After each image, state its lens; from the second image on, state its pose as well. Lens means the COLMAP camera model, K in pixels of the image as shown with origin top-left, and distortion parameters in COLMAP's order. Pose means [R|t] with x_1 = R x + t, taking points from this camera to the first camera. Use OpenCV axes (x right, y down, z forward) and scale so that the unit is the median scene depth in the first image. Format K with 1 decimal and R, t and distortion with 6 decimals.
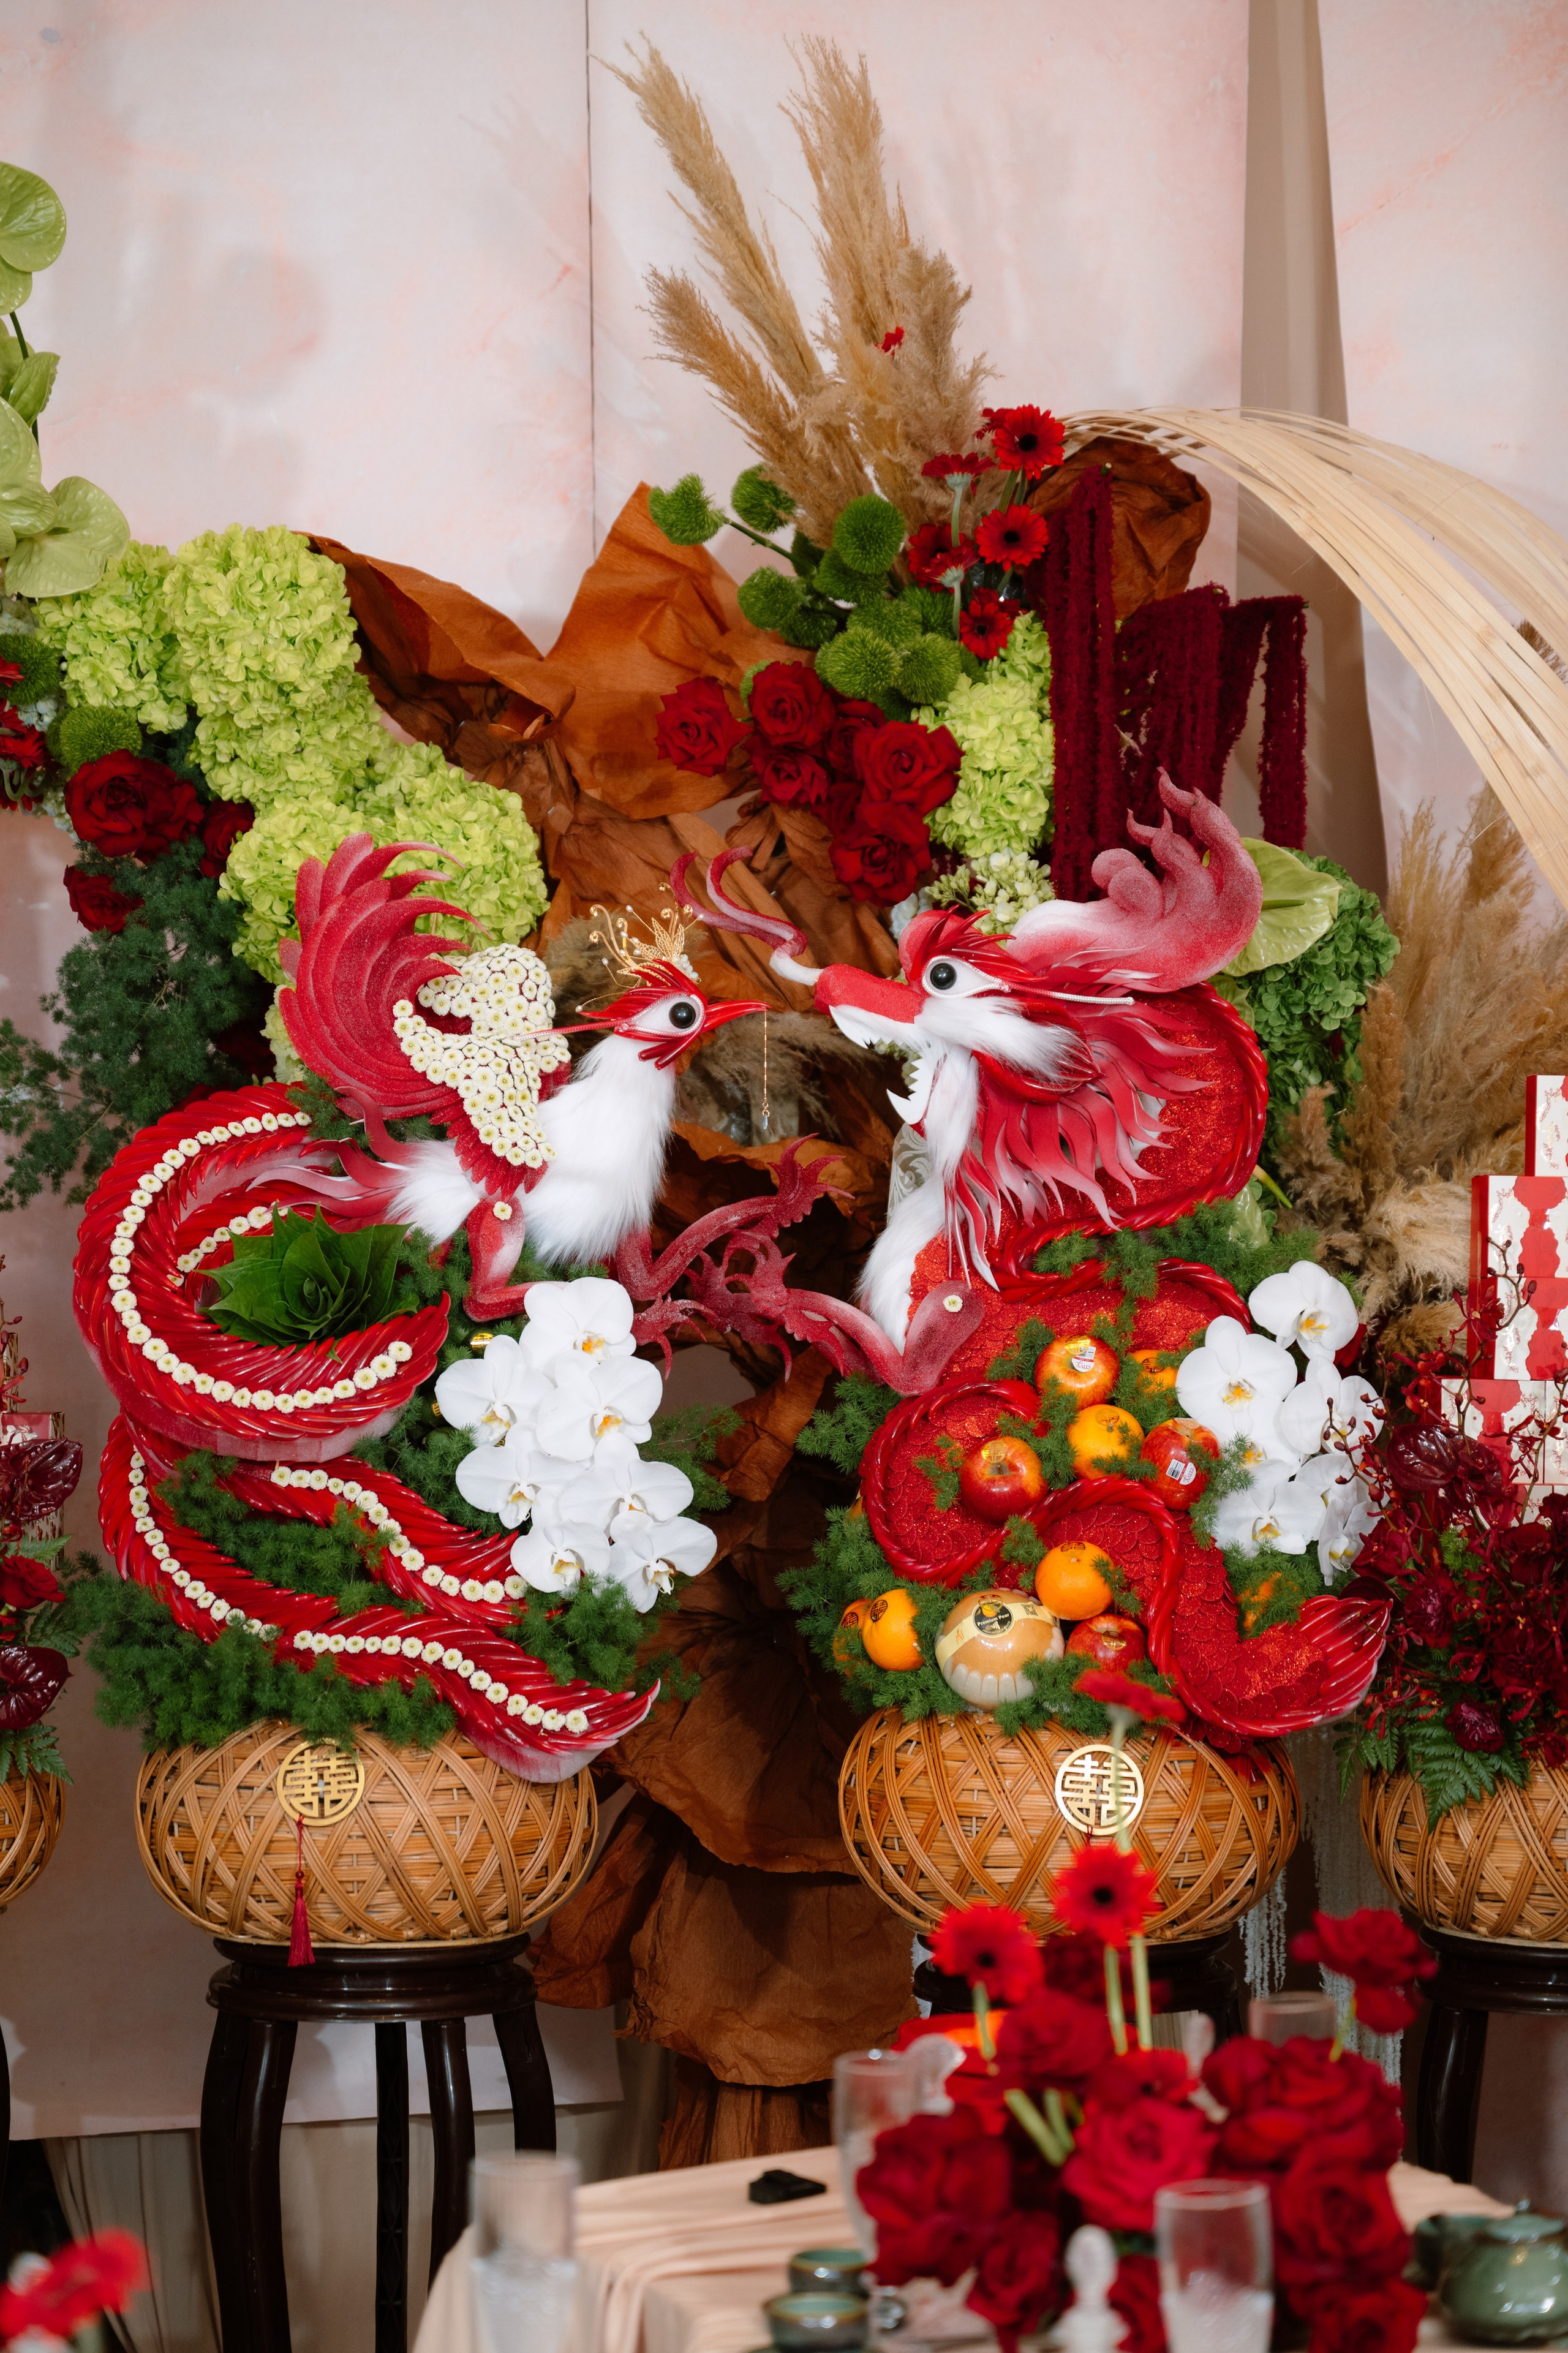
lens RADIAL K [[4818.8, 0, 816.3], [0, 4818.8, 1167.2], [0, 0, 1]] dist [-0.011115, 0.152656]
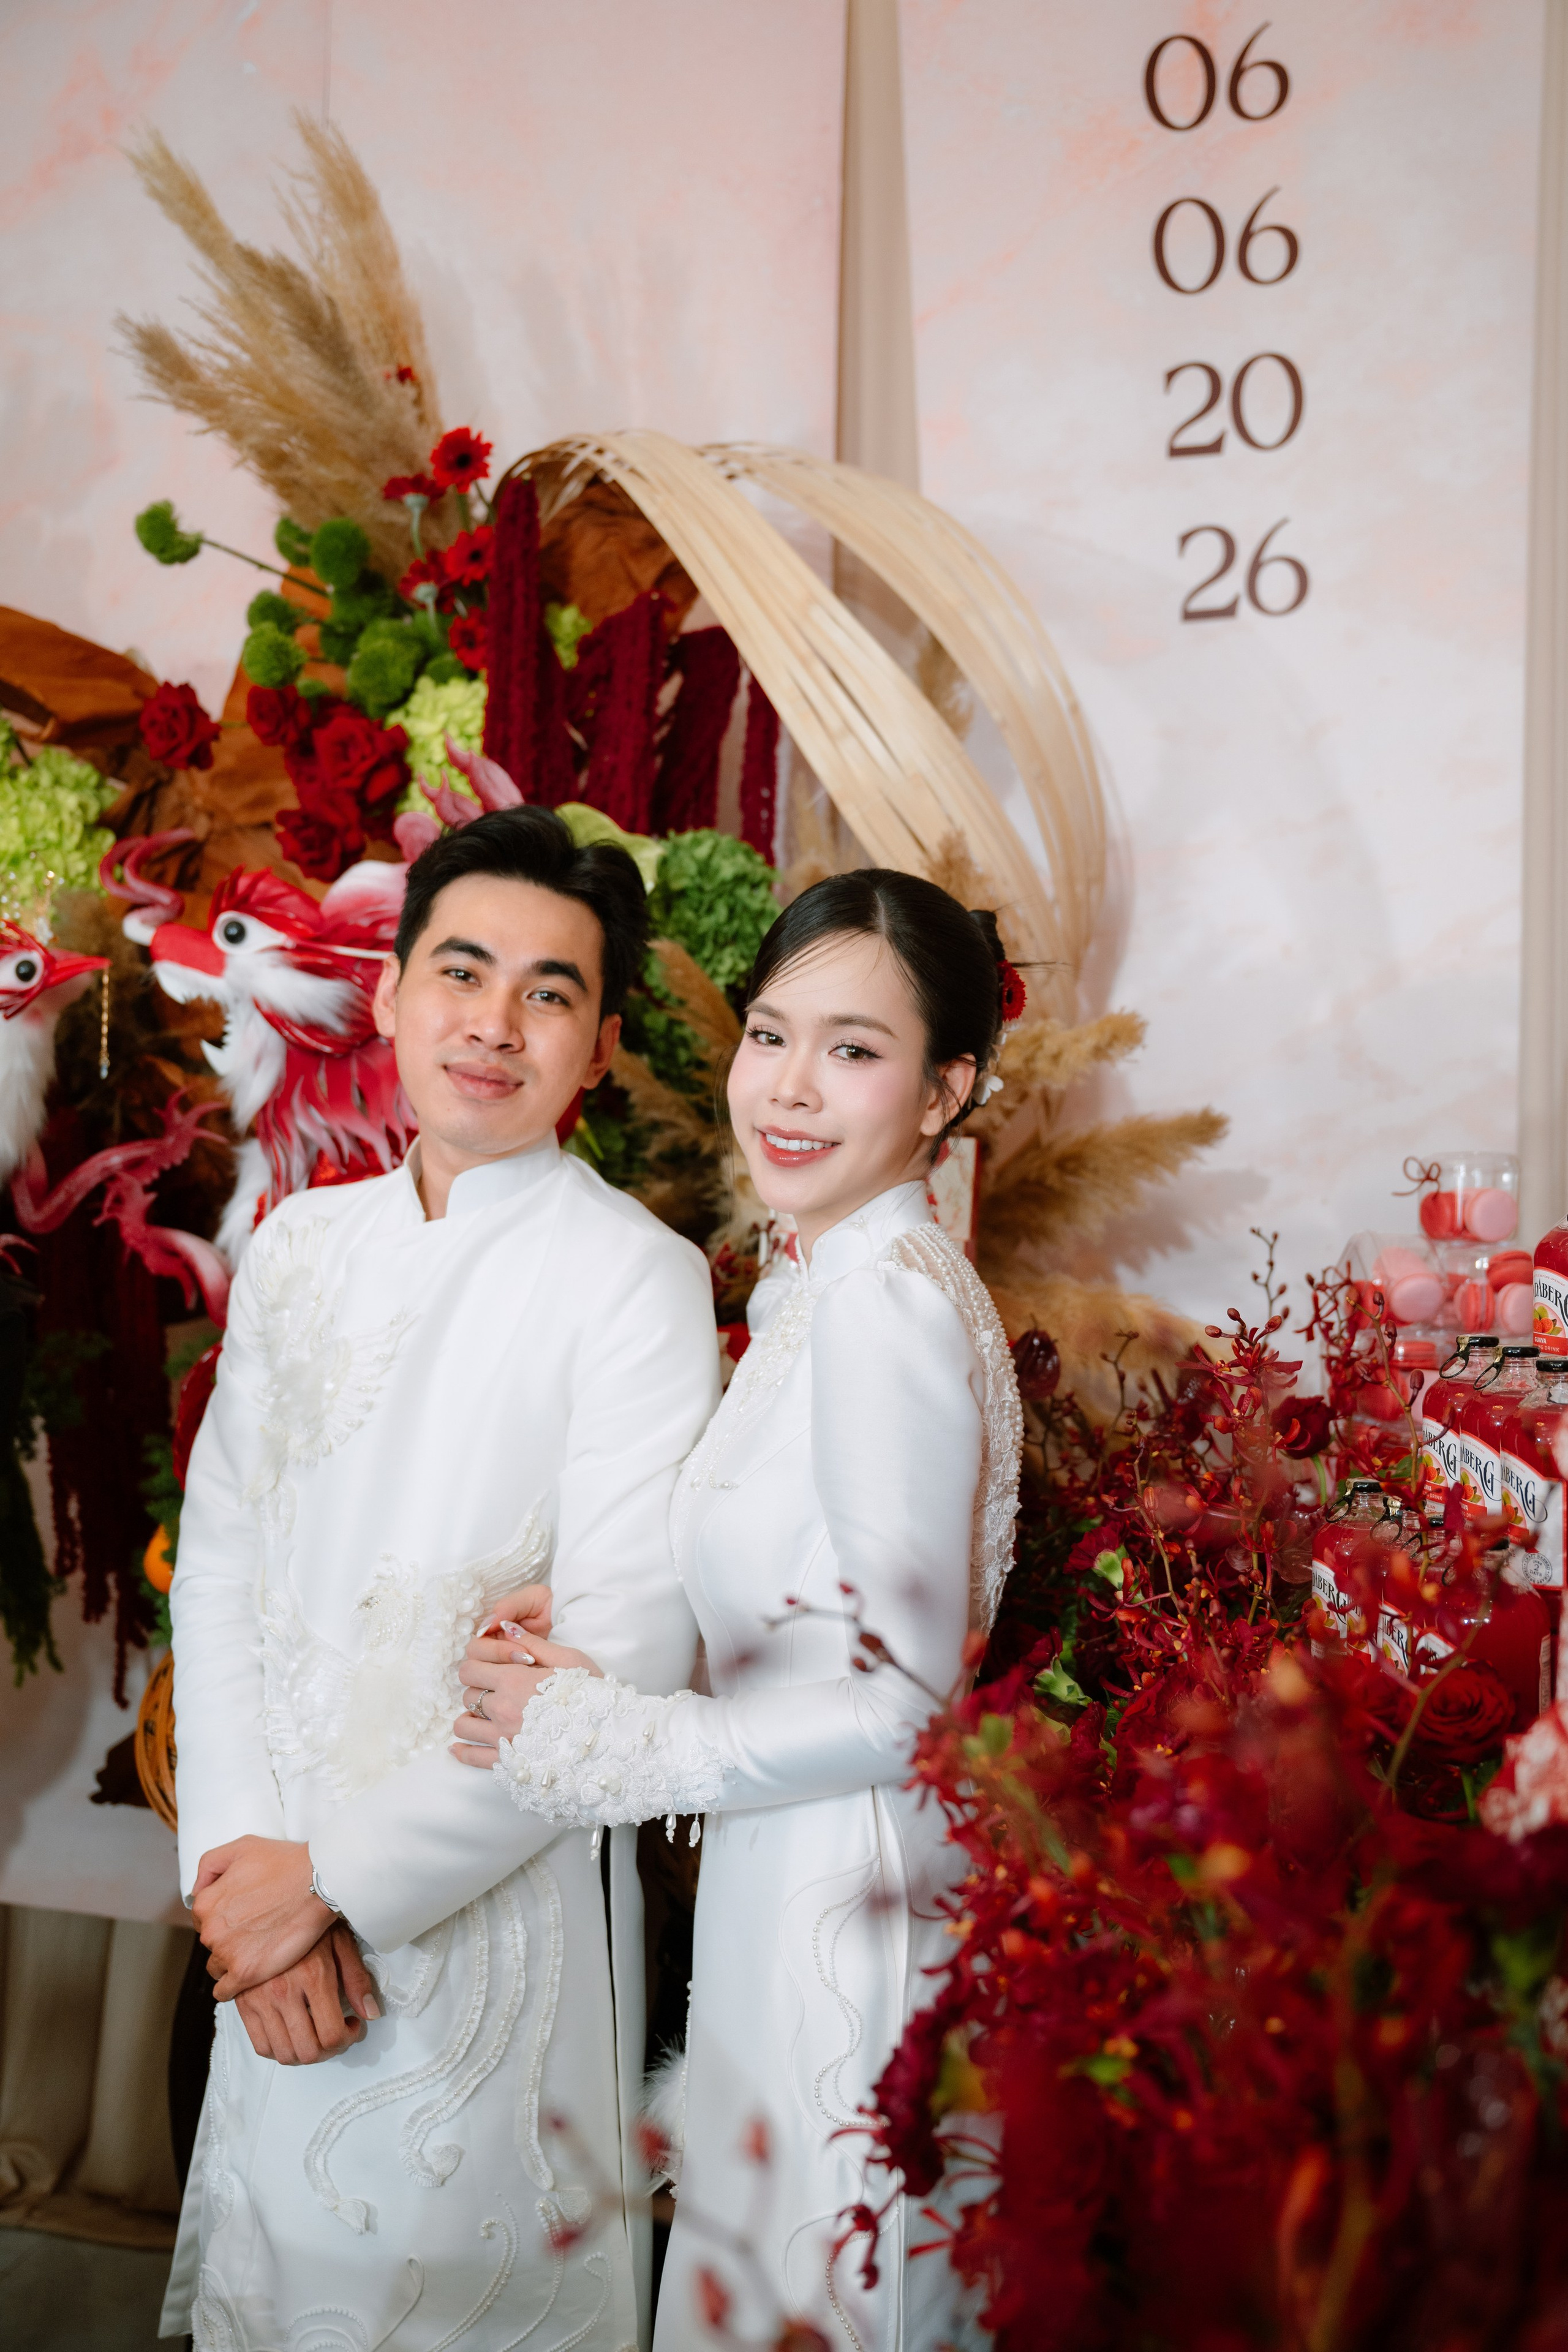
lens RADIAL K [[2278.6, 0, 821.4], [0, 2278.6, 1165.8], [0, 0, 1]] dist [0.015628, -0.003706]
pose [[0.966669, 0.017978, -0.255399, 0.262983], [-0.015013, 0.999795, 0.013553, 0.002361], [0.255591, -0.009267, 0.966741, 0.523738]]
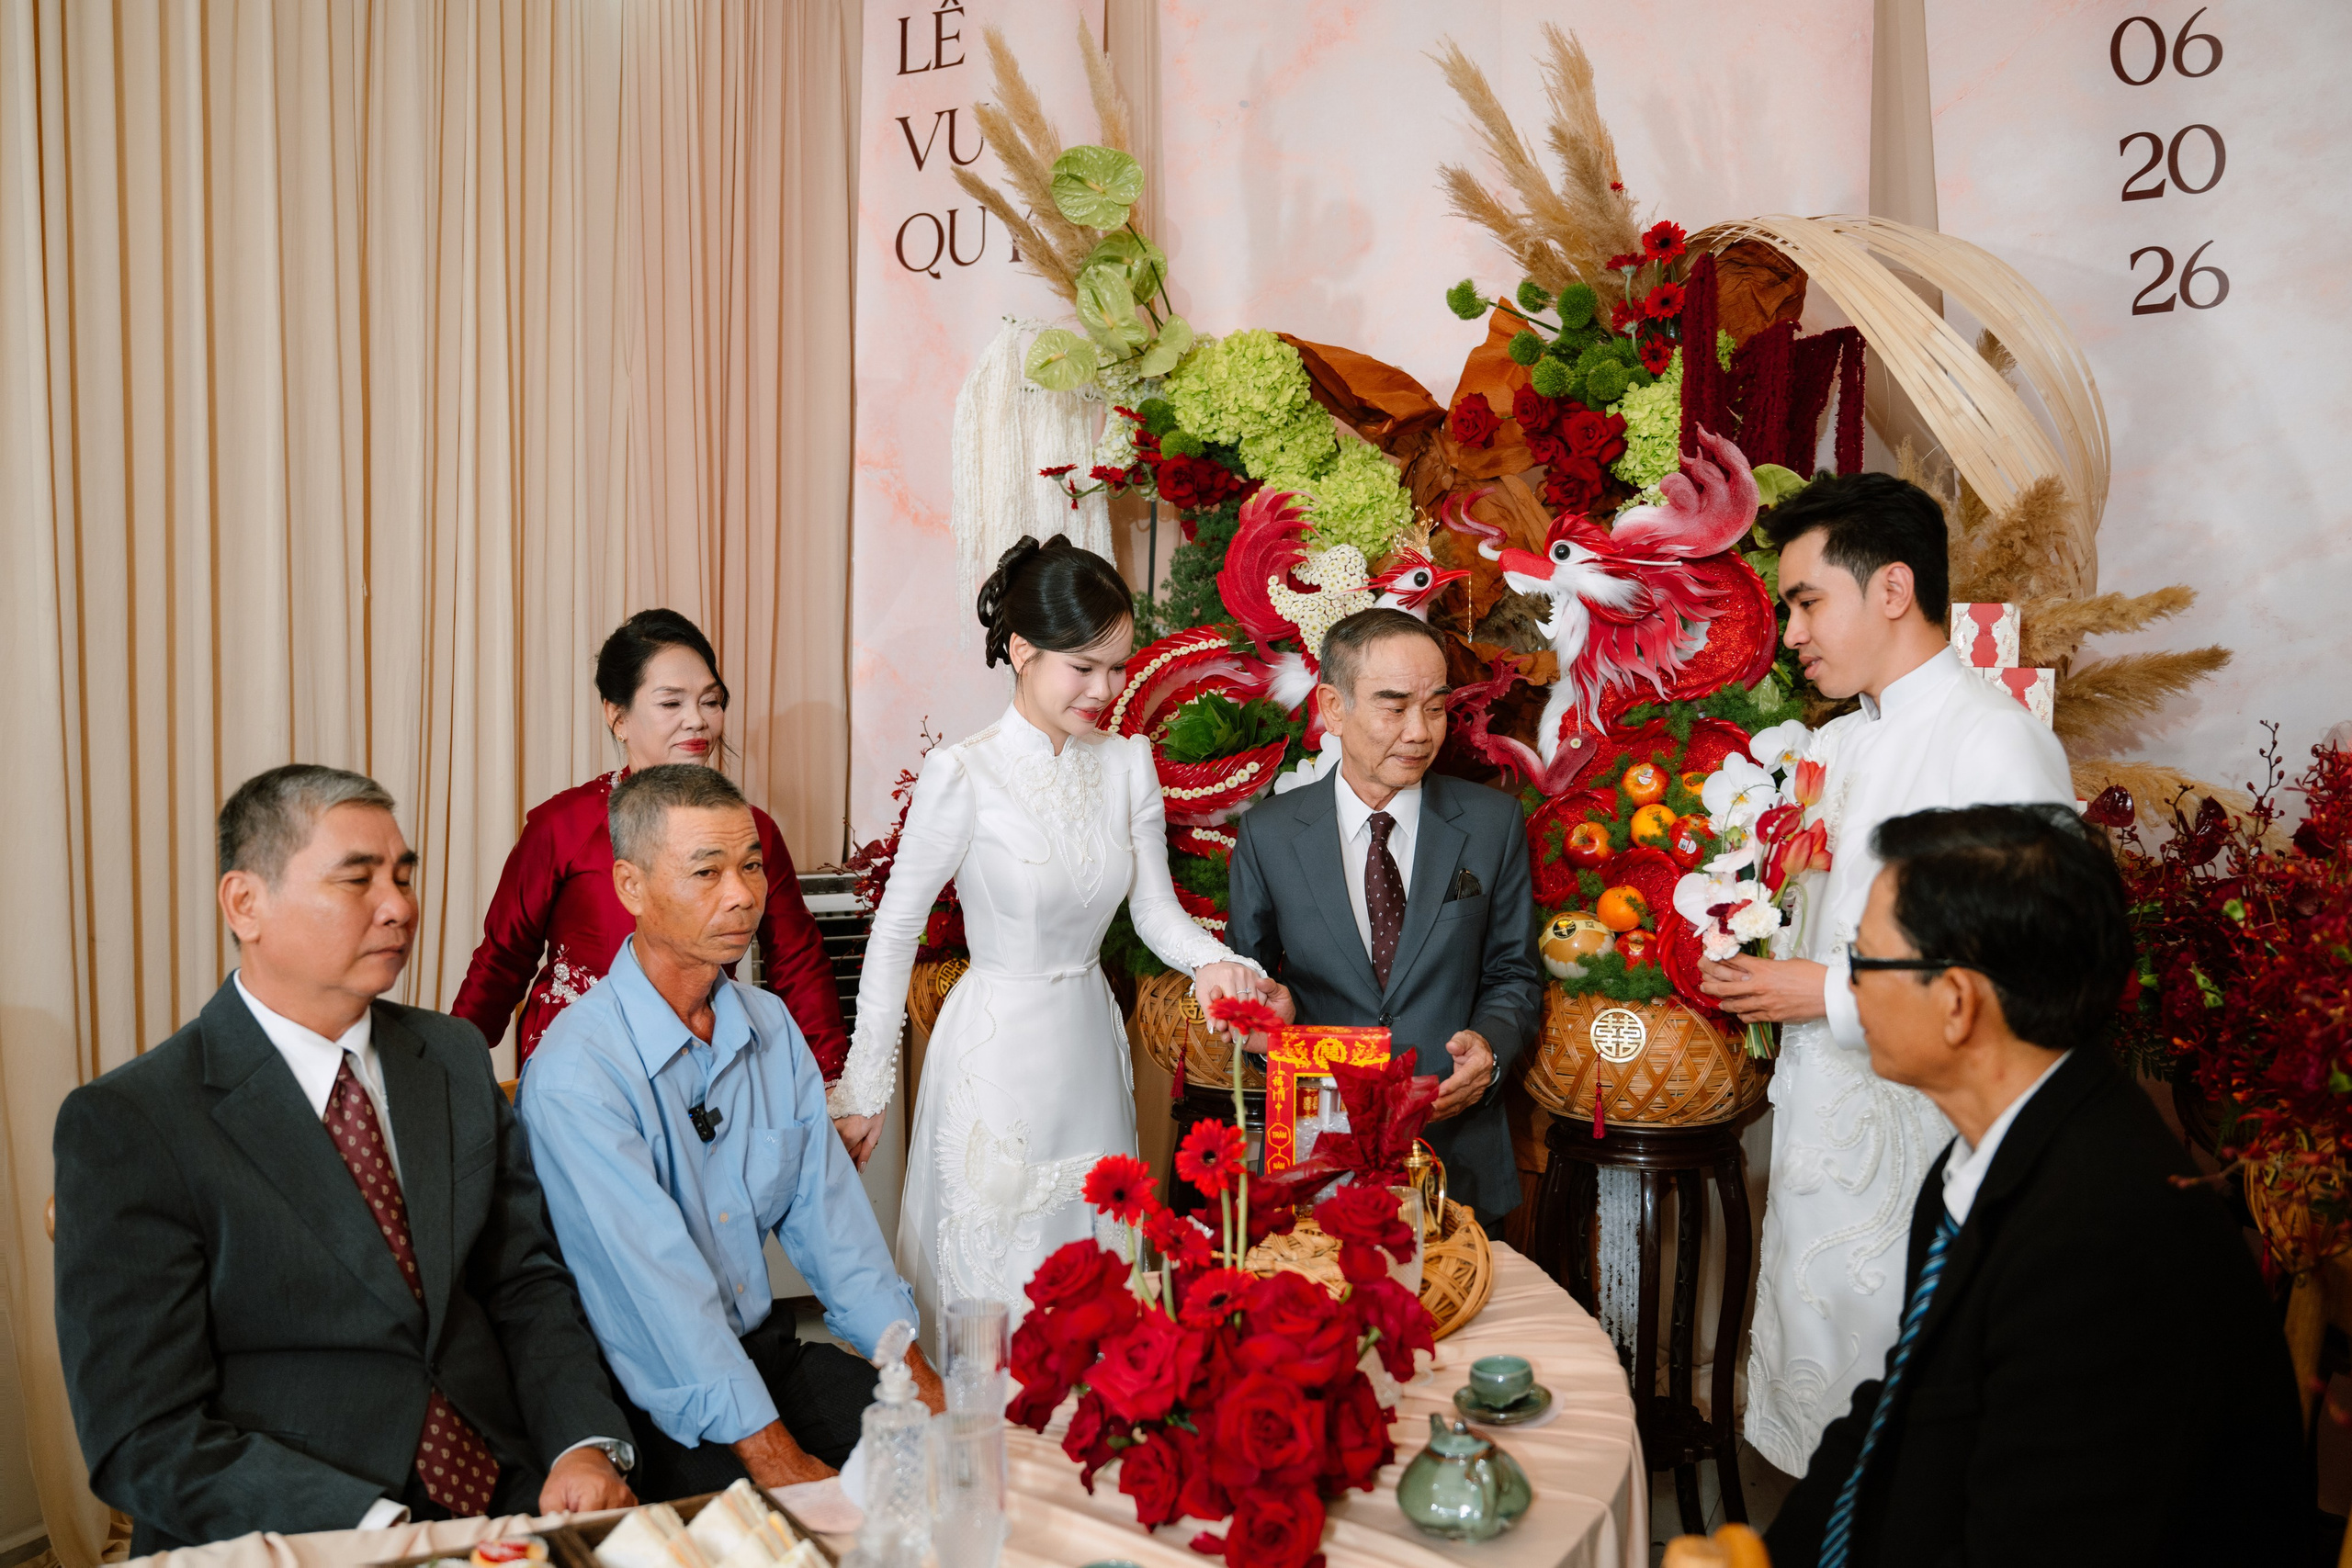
lens RADIAL K [[1894.3, 0, 1196.7], [0, 1894.3, 775.4], [0, 0, 1]] dist [-0.003324, 0.002272]
pose [[0.902492, 0.014353, -0.430468, 0.189506], [0.005225, 0.999006, 0.044265, 0.008683], [0.430675, -0.042198, 0.901520, 0.316542]]
